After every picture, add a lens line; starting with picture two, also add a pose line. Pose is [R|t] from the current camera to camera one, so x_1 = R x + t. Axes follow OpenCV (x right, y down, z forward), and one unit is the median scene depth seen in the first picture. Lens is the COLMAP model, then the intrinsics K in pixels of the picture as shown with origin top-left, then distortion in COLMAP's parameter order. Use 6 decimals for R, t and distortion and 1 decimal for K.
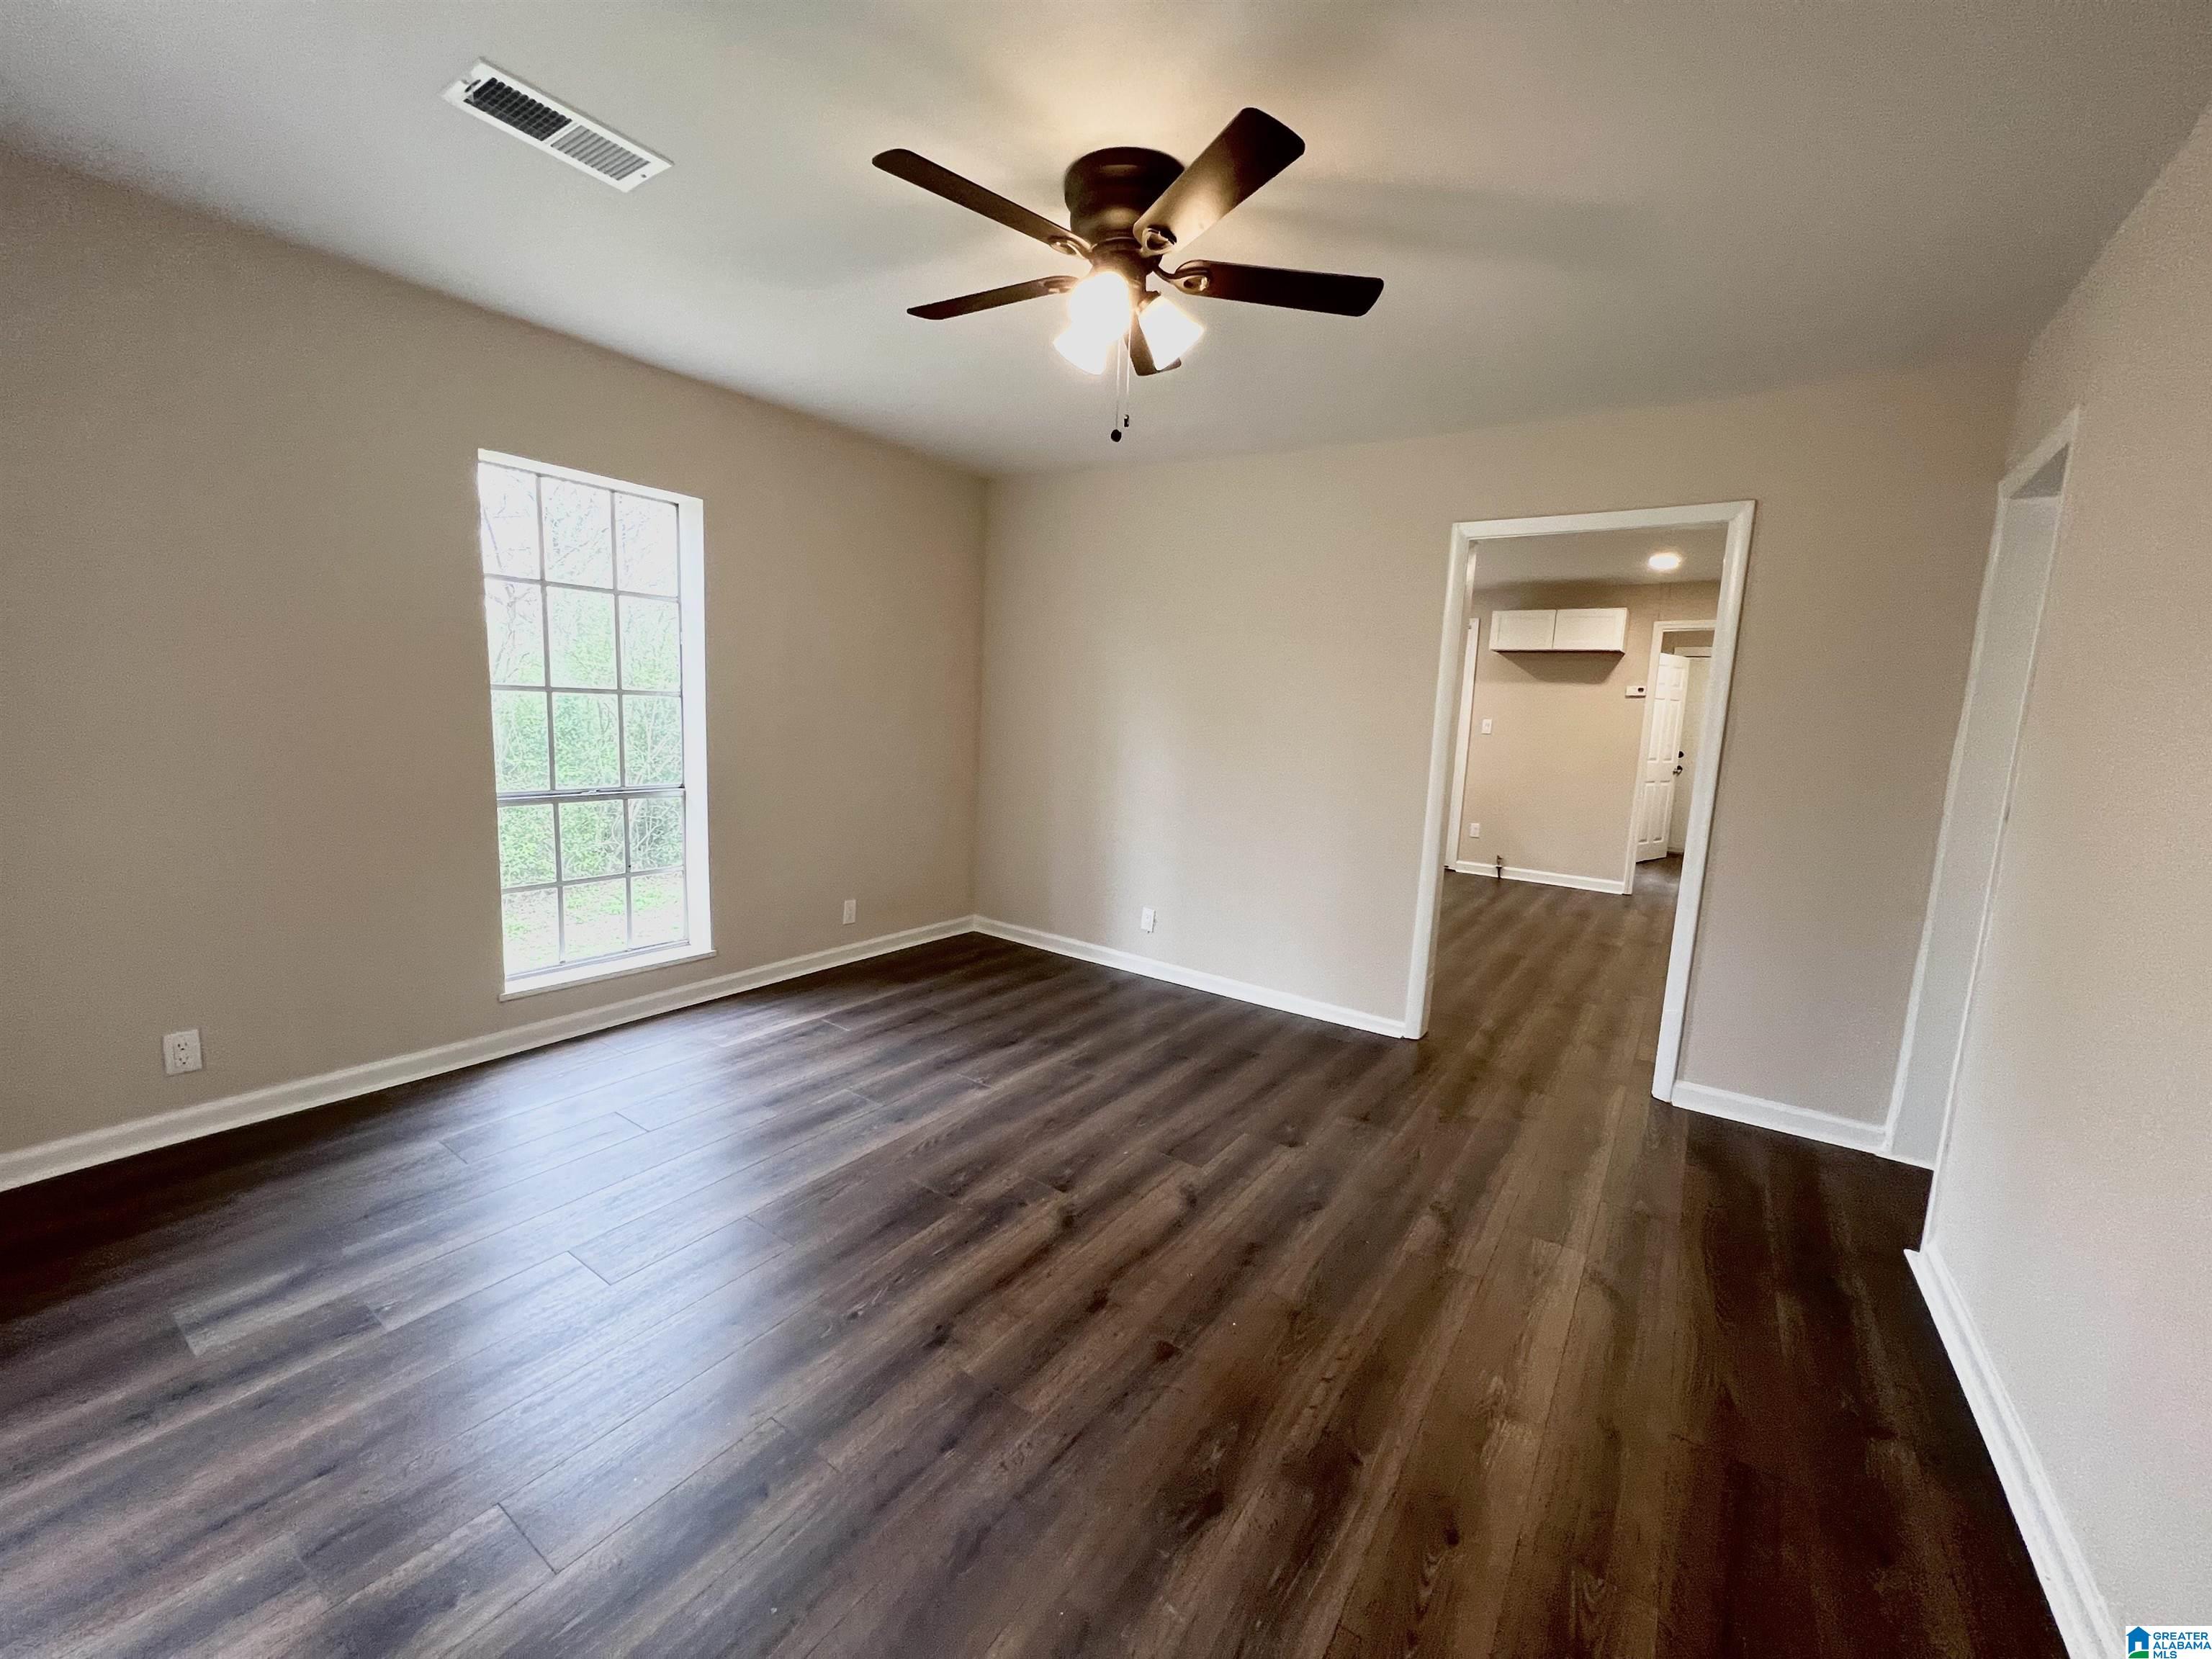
lens RADIAL K [[882.4, 0, 1106.0], [0, 882.4, 829.5], [0, 0, 1]] dist [0.000355, 0.000393]
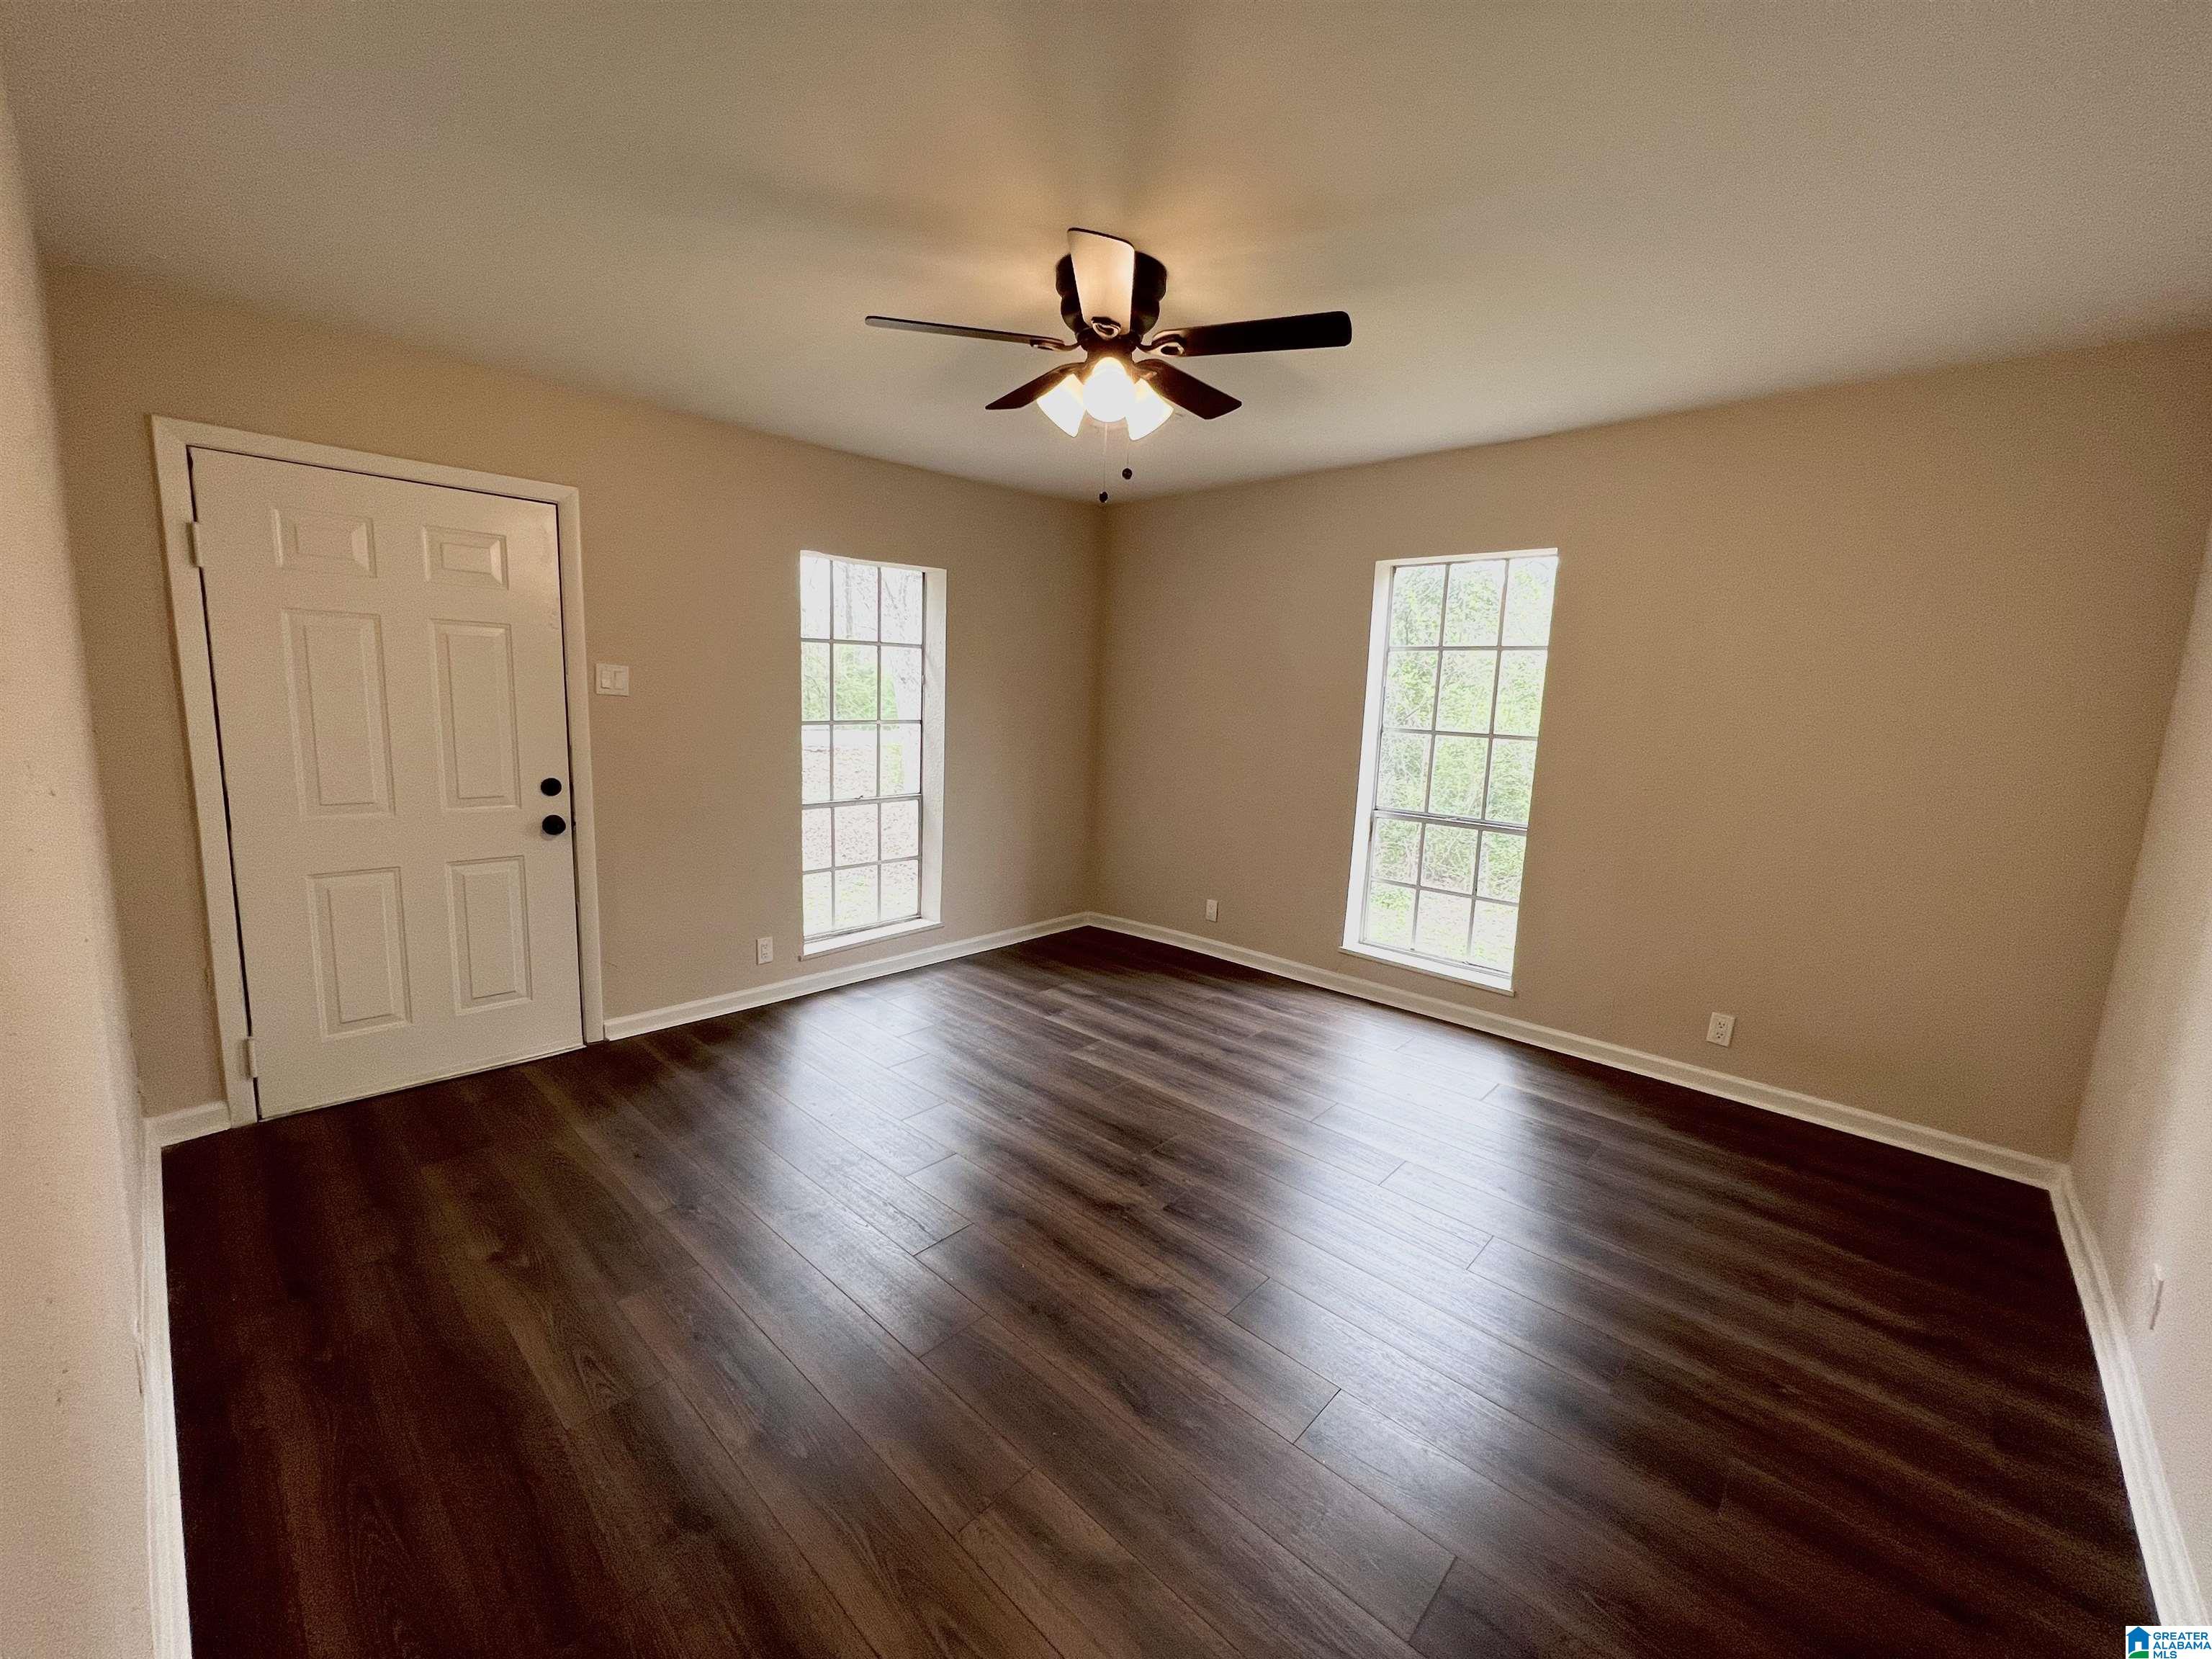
lens RADIAL K [[884.1, 0, 1106.0], [0, 884.1, 829.5], [0, 0, 1]] dist [-0.001244, -0.000093]
pose [[-0.133980, 0.105141, -0.985391, 0.659165], [-0.182035, 0.974825, 0.128764, -0.097552], [0.974122, 0.196627, -0.111468, 0.687889]]
